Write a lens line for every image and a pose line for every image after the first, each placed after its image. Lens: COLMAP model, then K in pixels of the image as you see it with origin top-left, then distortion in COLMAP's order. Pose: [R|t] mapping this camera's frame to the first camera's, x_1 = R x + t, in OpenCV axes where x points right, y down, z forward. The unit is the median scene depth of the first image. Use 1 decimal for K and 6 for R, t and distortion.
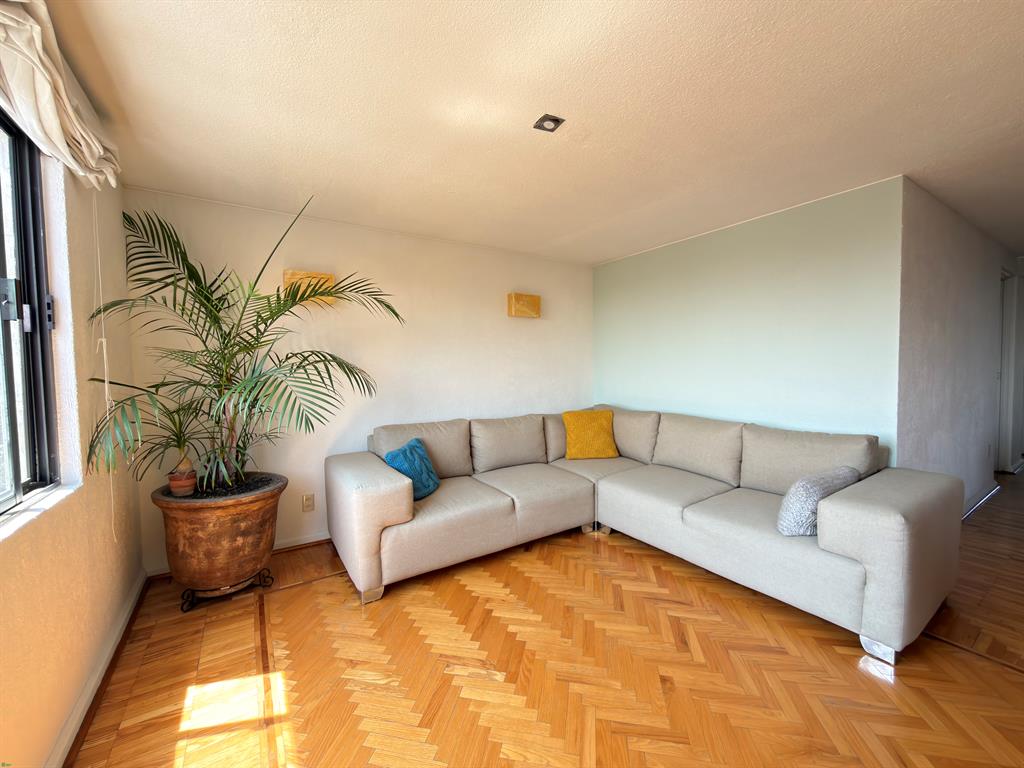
lens RADIAL K [[409.6, 0, 509.0], [0, 409.6, 383.8], [0, 0, 1]] dist [0.001970, 0.000070]
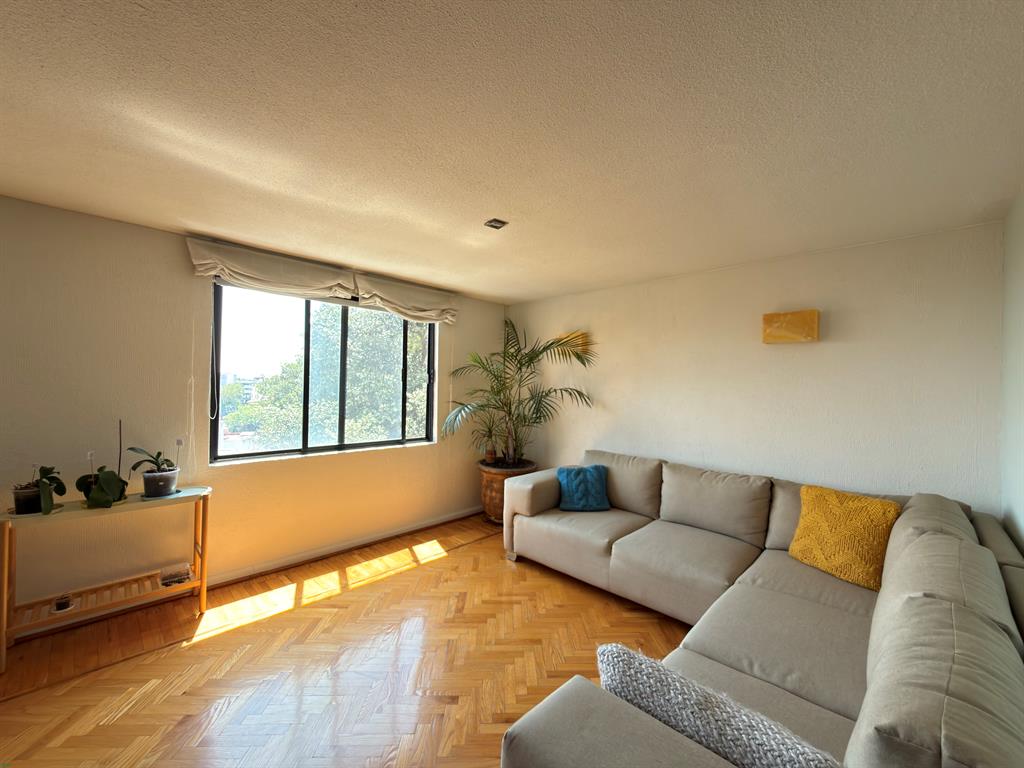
lens RADIAL K [[412.3, 0, 514.7], [0, 412.3, 382.9], [0, 0, 1]] dist [0.009297, 0.000143]
pose [[0.214648, 0.007762, -0.976661, 1.157333], [-0.060408, 0.998159, -0.005343, -0.105766], [0.974822, 0.060145, 0.214722, 0.669356]]
